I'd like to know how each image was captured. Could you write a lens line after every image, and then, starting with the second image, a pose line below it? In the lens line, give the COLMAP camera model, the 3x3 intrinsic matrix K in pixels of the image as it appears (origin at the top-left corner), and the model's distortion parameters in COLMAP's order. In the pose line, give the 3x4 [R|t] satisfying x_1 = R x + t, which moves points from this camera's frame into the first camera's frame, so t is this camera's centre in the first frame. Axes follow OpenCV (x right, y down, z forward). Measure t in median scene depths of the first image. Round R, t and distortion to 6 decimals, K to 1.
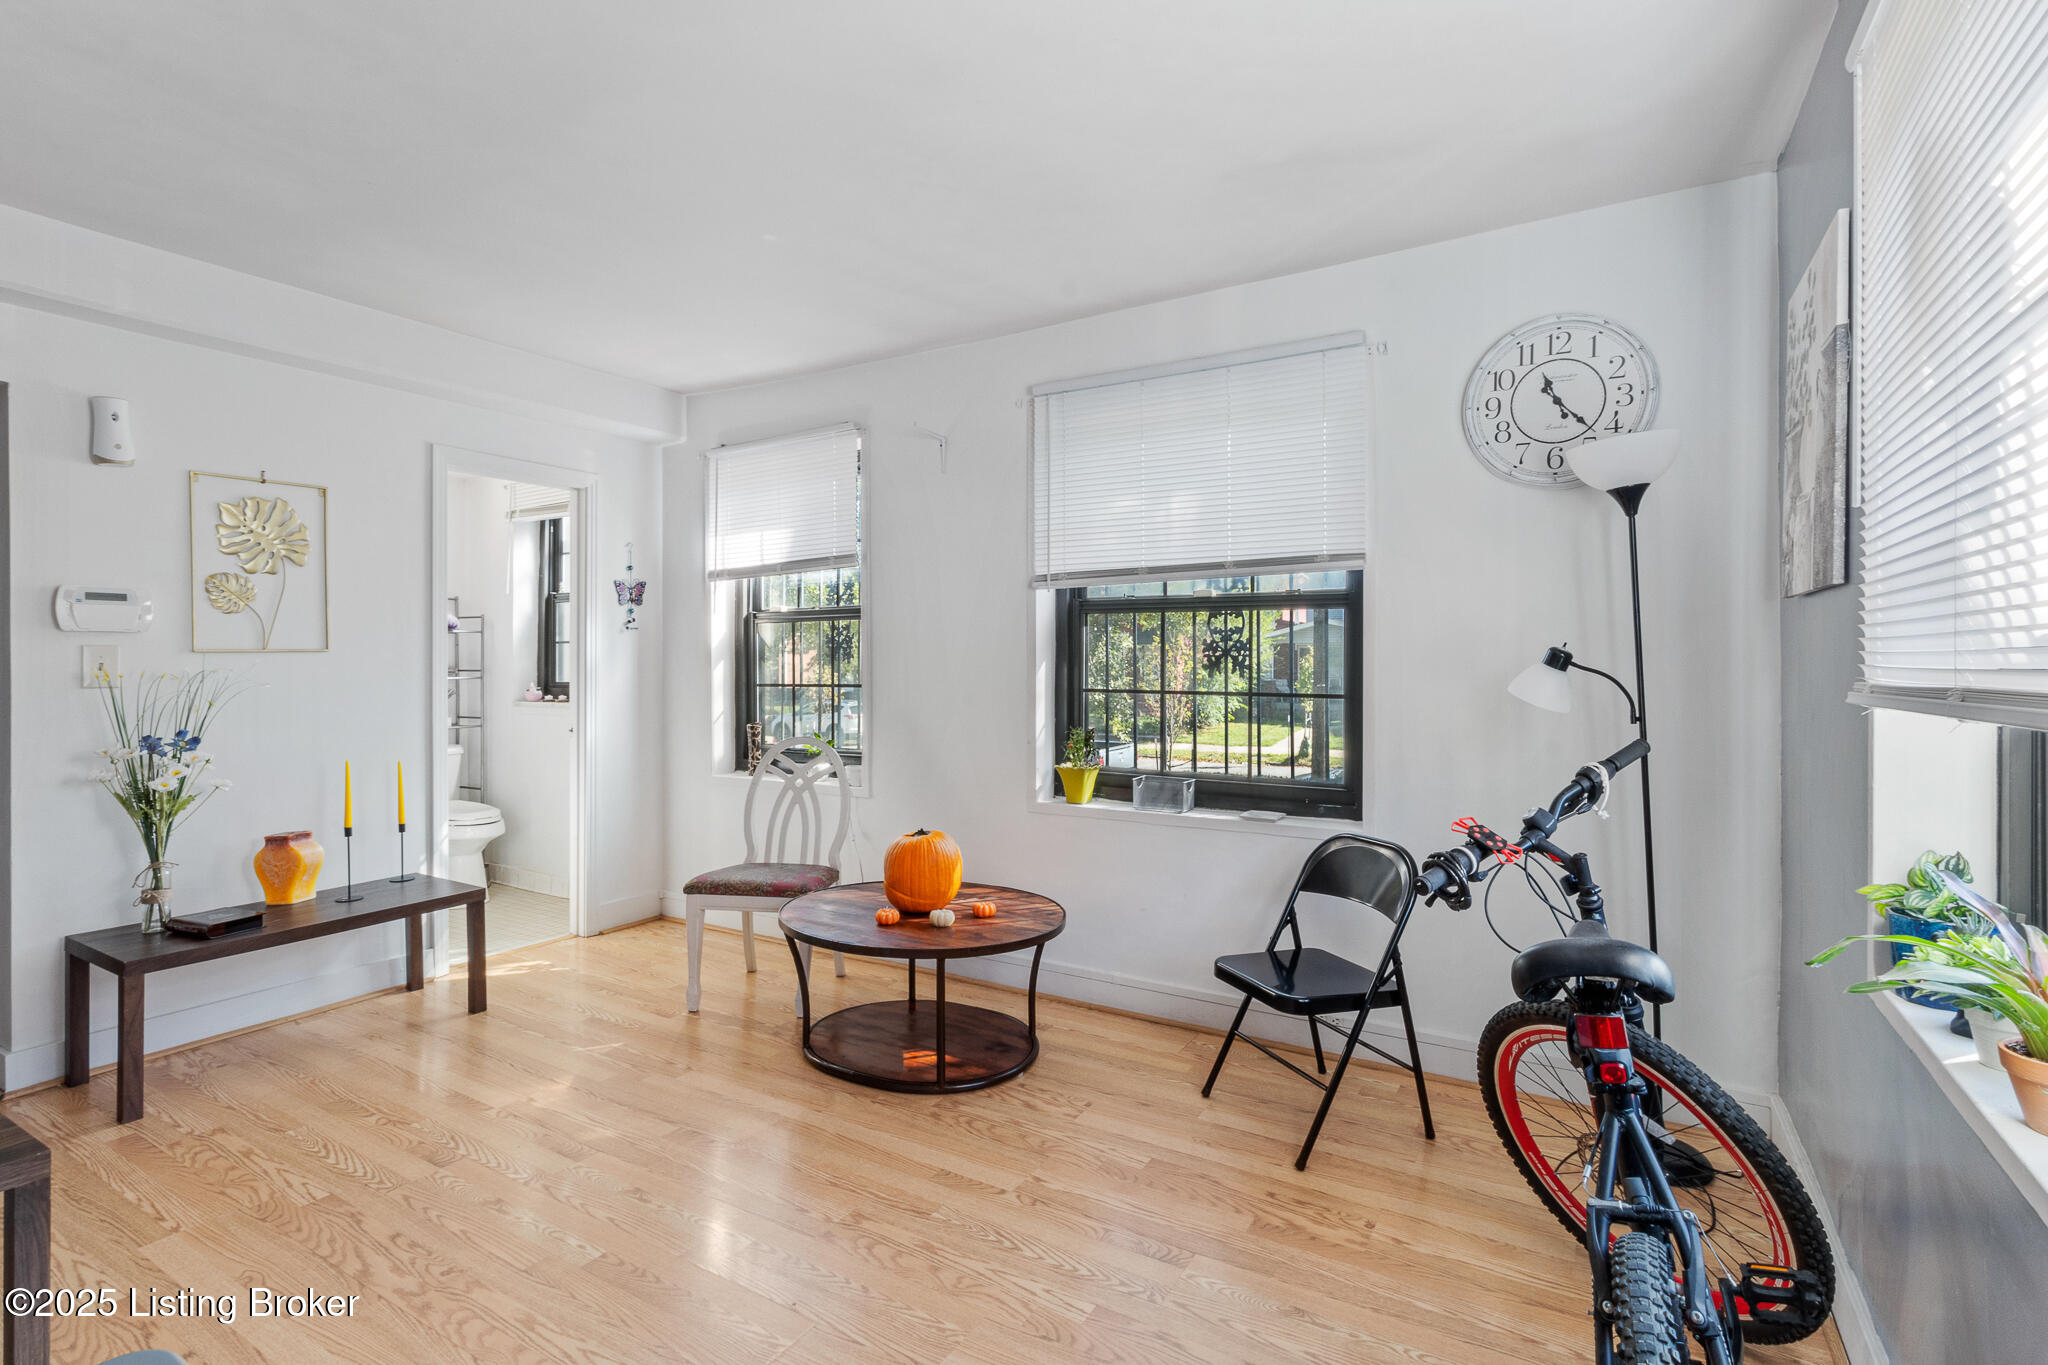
lens RADIAL K [[961.3, 0, 1025.8], [0, 961.3, 661.4], [0, 0, 1]] dist [0.000531, 0.000506]
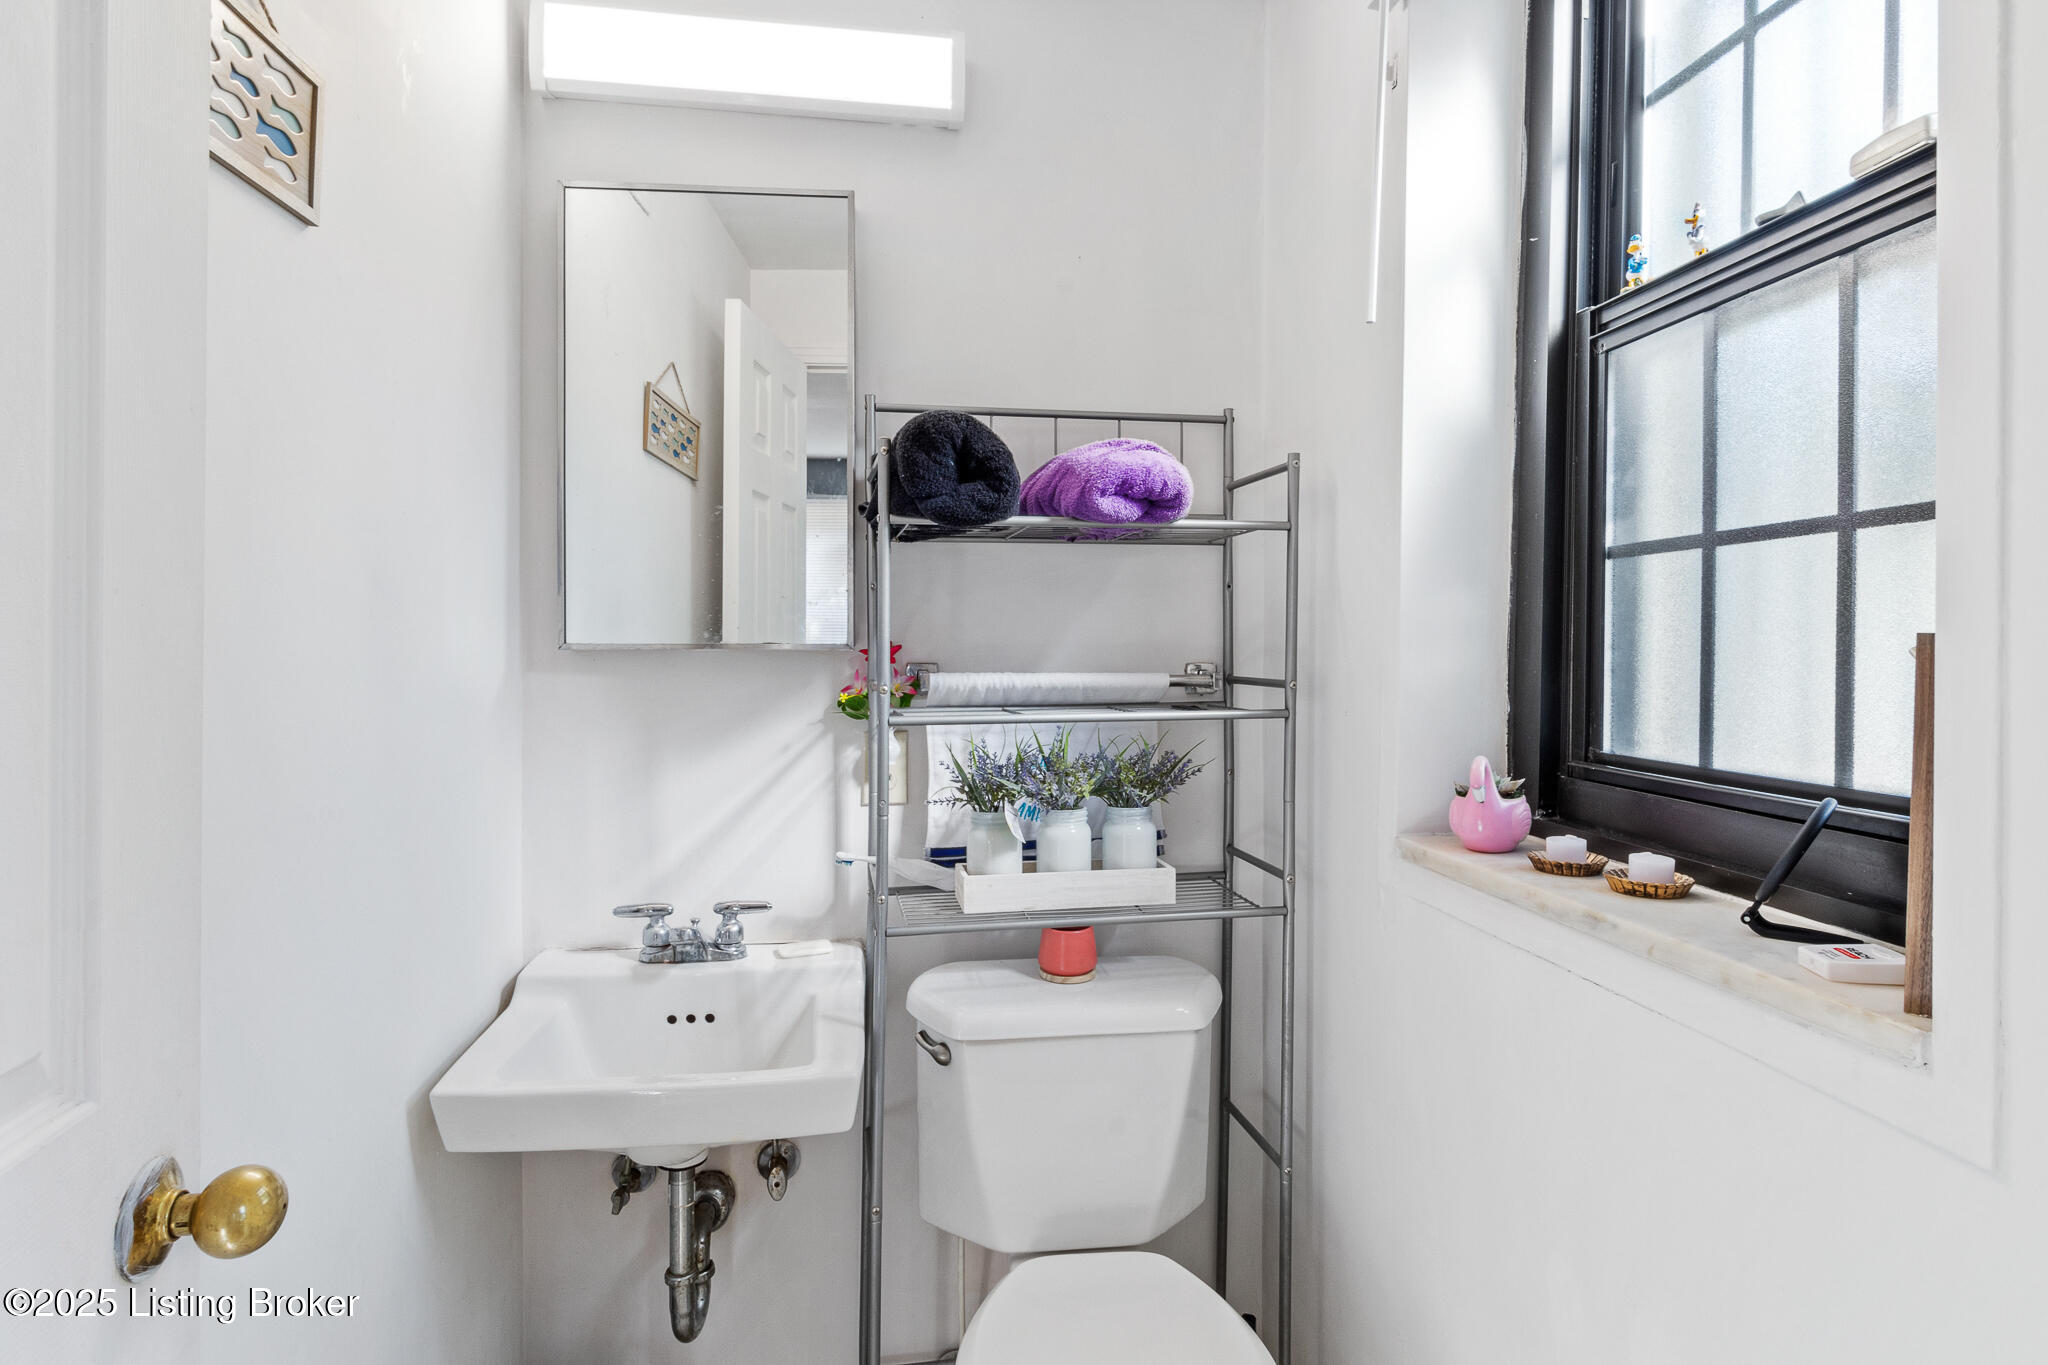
lens RADIAL K [[1043.1, 0, 1024.0], [0, 1043.1, 682.5], [0, 0, 1]] dist [-0.001298, -0.000080]
pose [[0.612384, 0.027398, -0.790086, -0.660374], [-0.002263, 0.999456, 0.032904, 0.000319], [0.790557, -0.018362, 0.612112, 1.305905]]
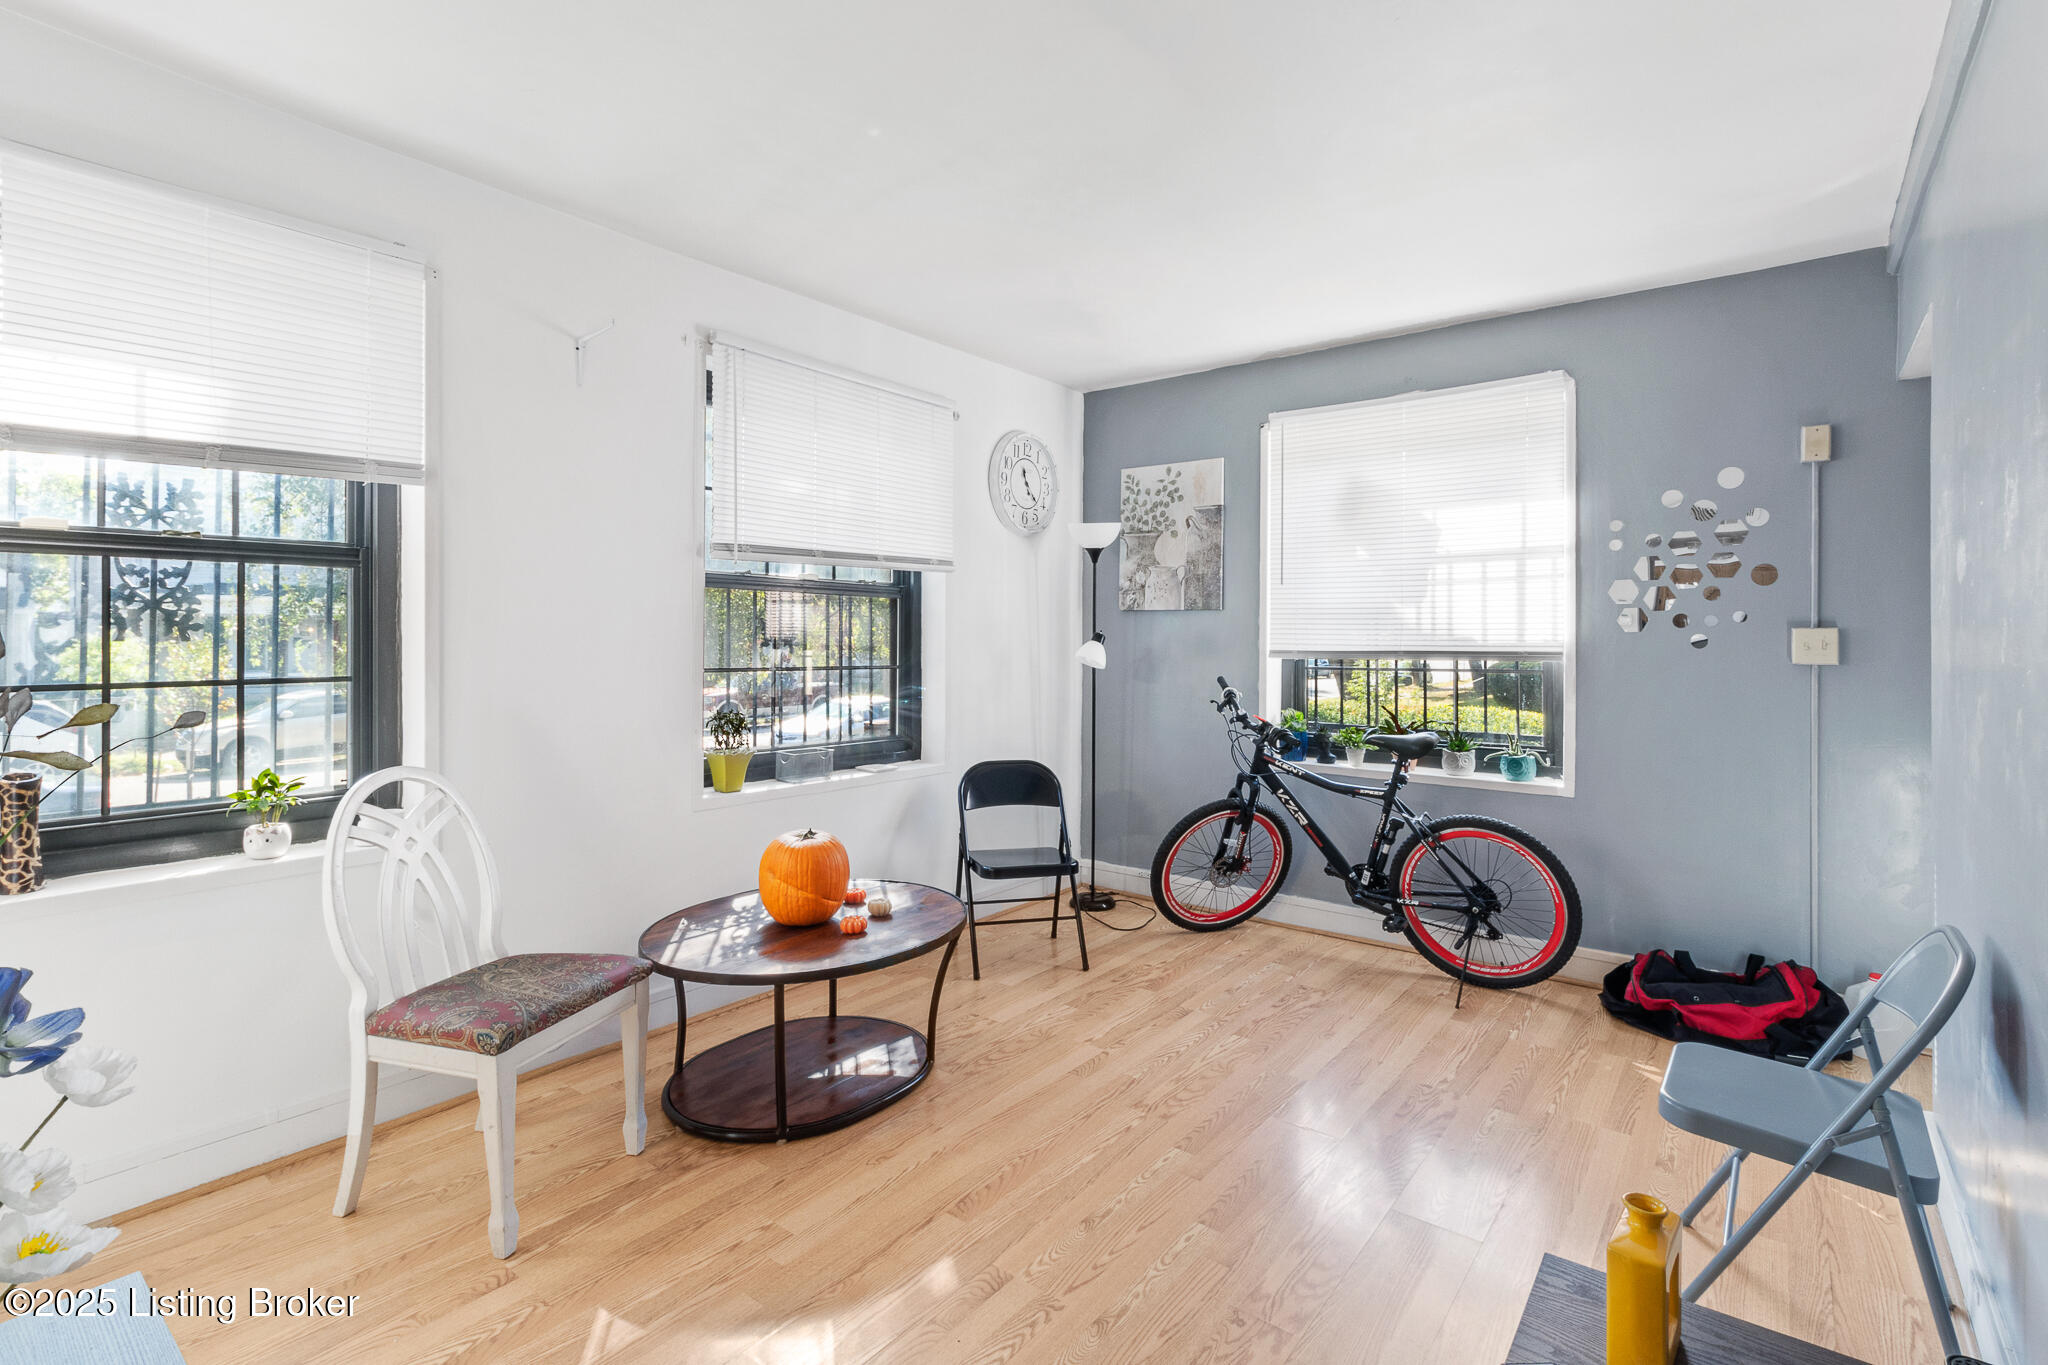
lens RADIAL K [[973.6, 0, 1025.7], [0, 973.6, 636.5], [0, 0, 1]] dist [0.000458, 0.000243]
pose [[0.119676, 0.003815, 0.992806, -0.940156], [-0.004534, 0.999984, -0.003296, -0.001097], [-0.992803, -0.004107, 0.119692, 0.670094]]
